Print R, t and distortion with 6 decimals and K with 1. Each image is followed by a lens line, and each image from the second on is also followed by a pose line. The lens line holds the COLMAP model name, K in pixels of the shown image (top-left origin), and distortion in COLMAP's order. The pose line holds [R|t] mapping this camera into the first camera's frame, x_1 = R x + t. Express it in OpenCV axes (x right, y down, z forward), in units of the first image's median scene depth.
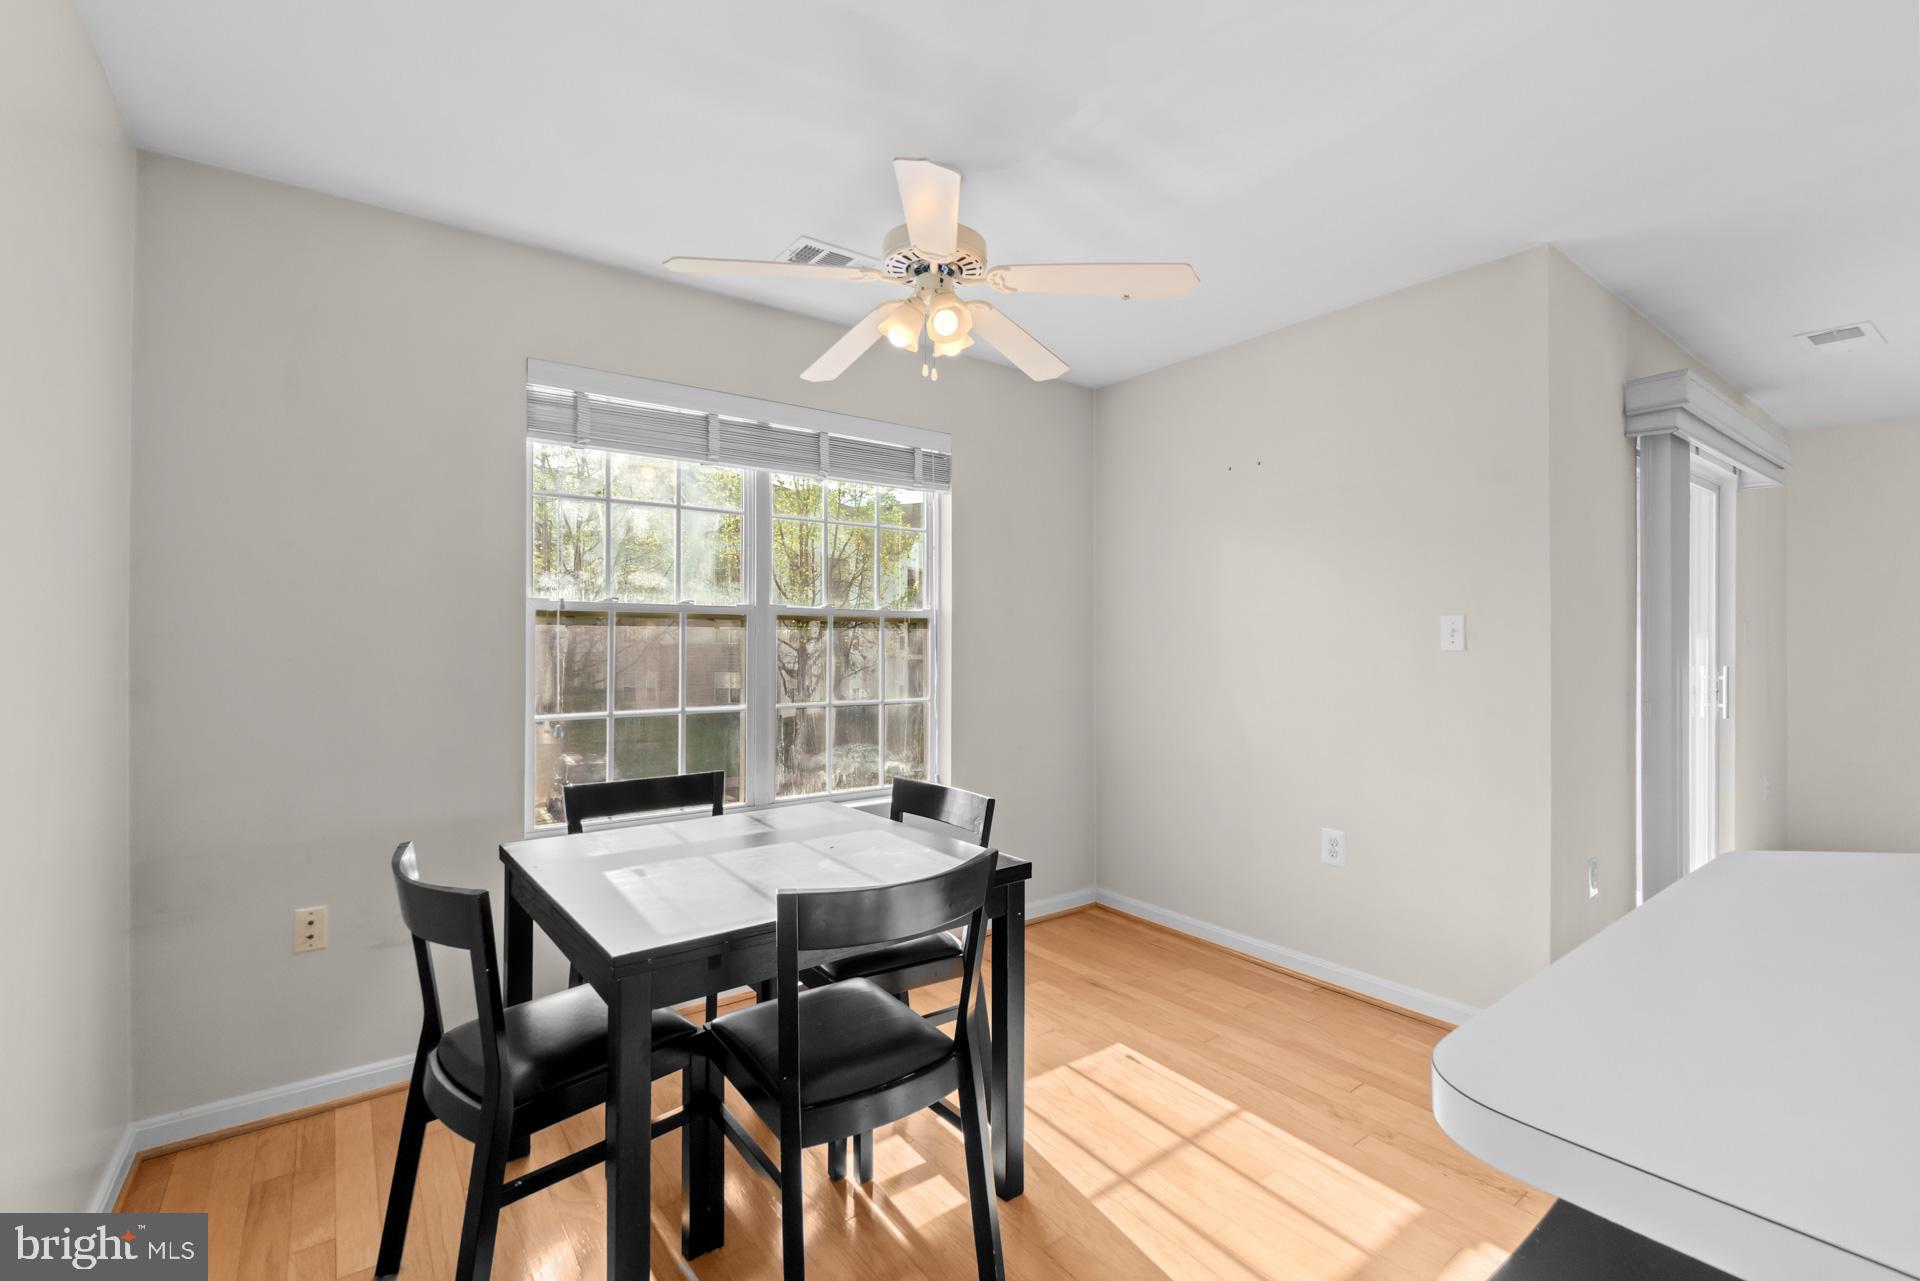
lens RADIAL K [[844.5, 0, 955.4], [0, 844.5, 638.5], [0, 0, 1]] dist [0.000886, -0.000540]
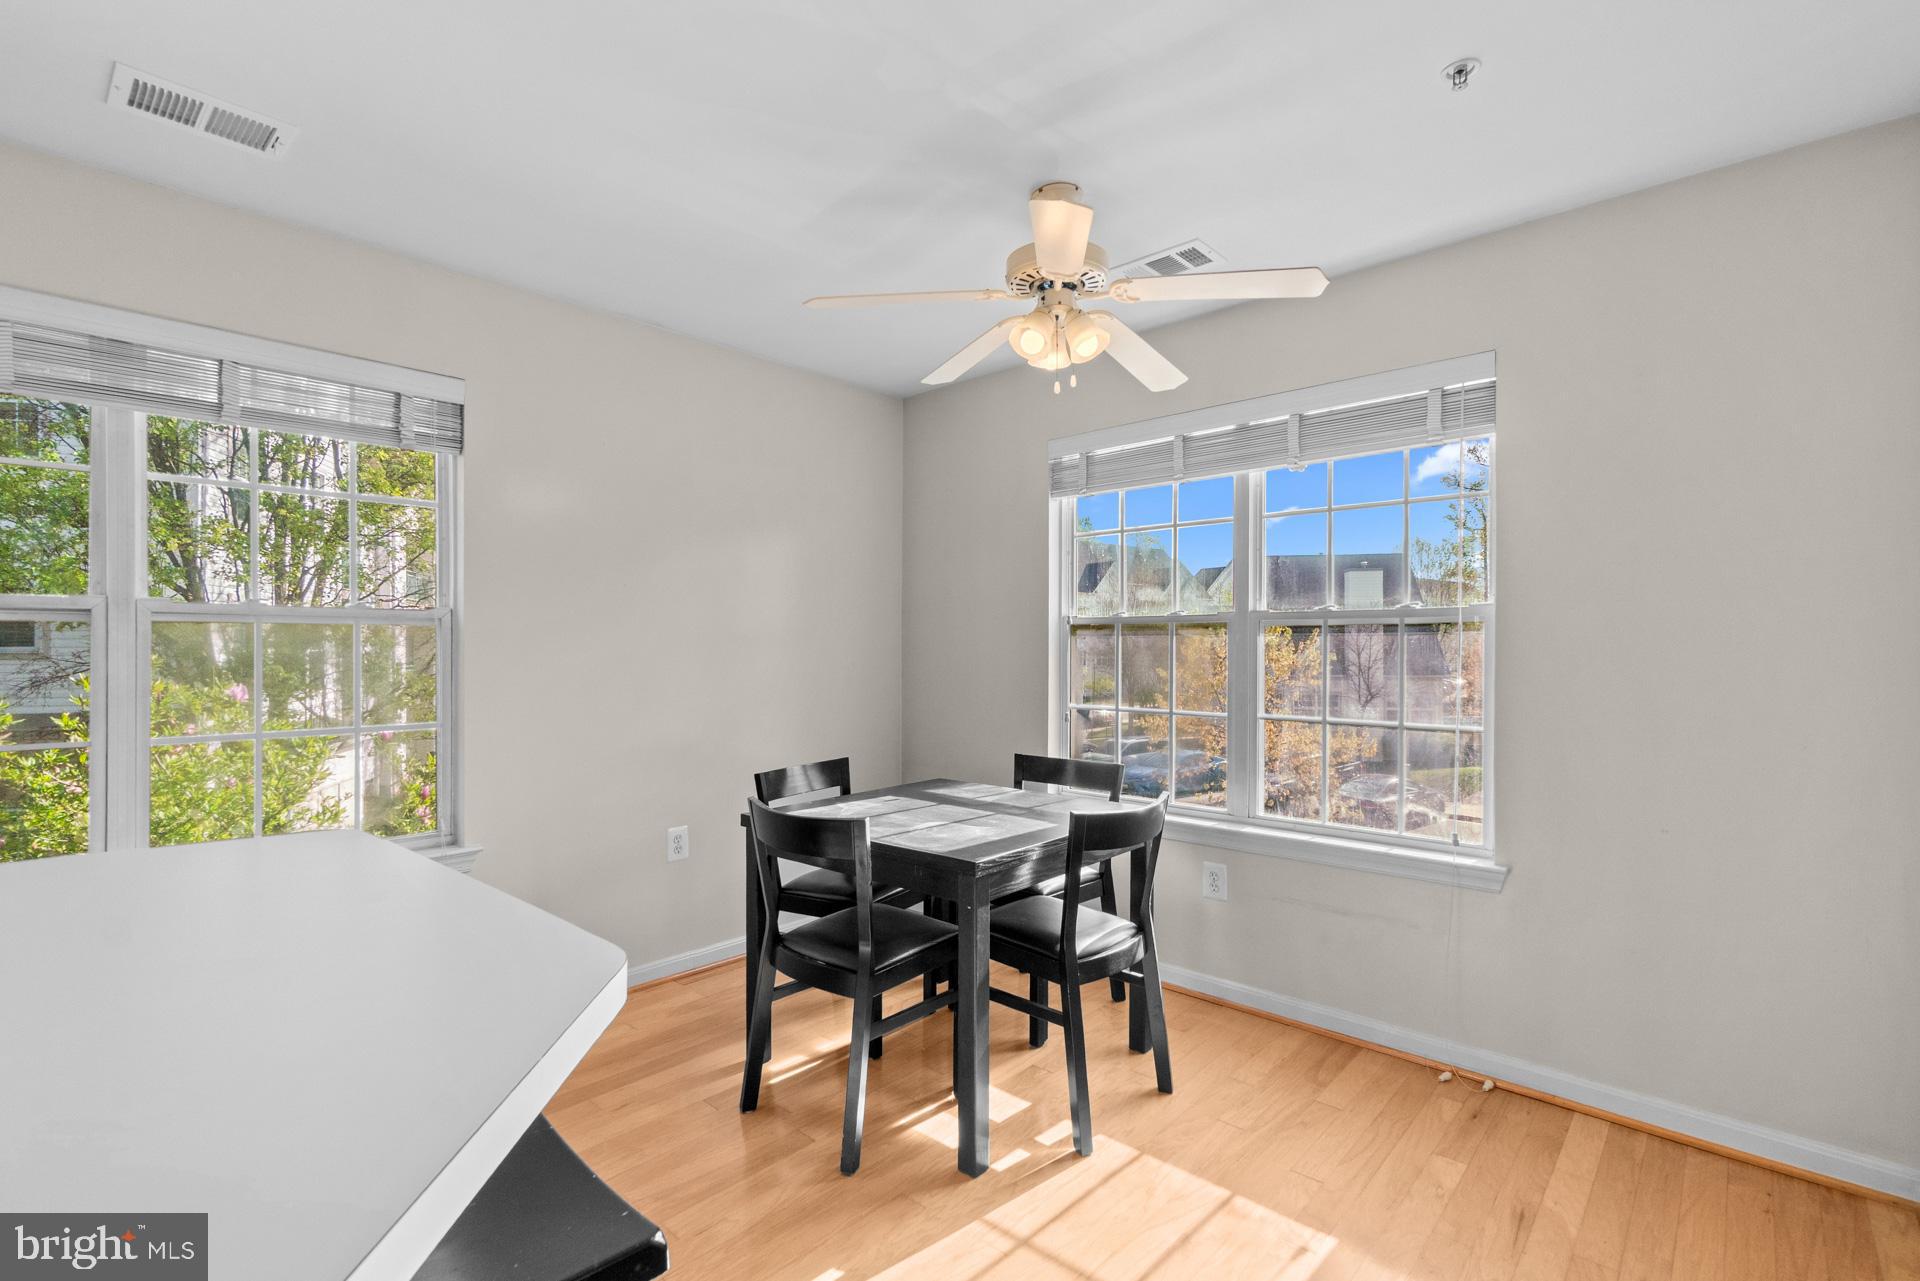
lens RADIAL K [[909.0, 0, 957.6], [0, 909.0, 648.6], [0, 0, 1]] dist [0.003448, 0.000578]
pose [[0.161276, 0.001846, -0.986908, 0.810311], [0.005152, 0.999983, 0.002712, -0.001441], [0.986896, -0.005522, 0.161264, 0.544142]]
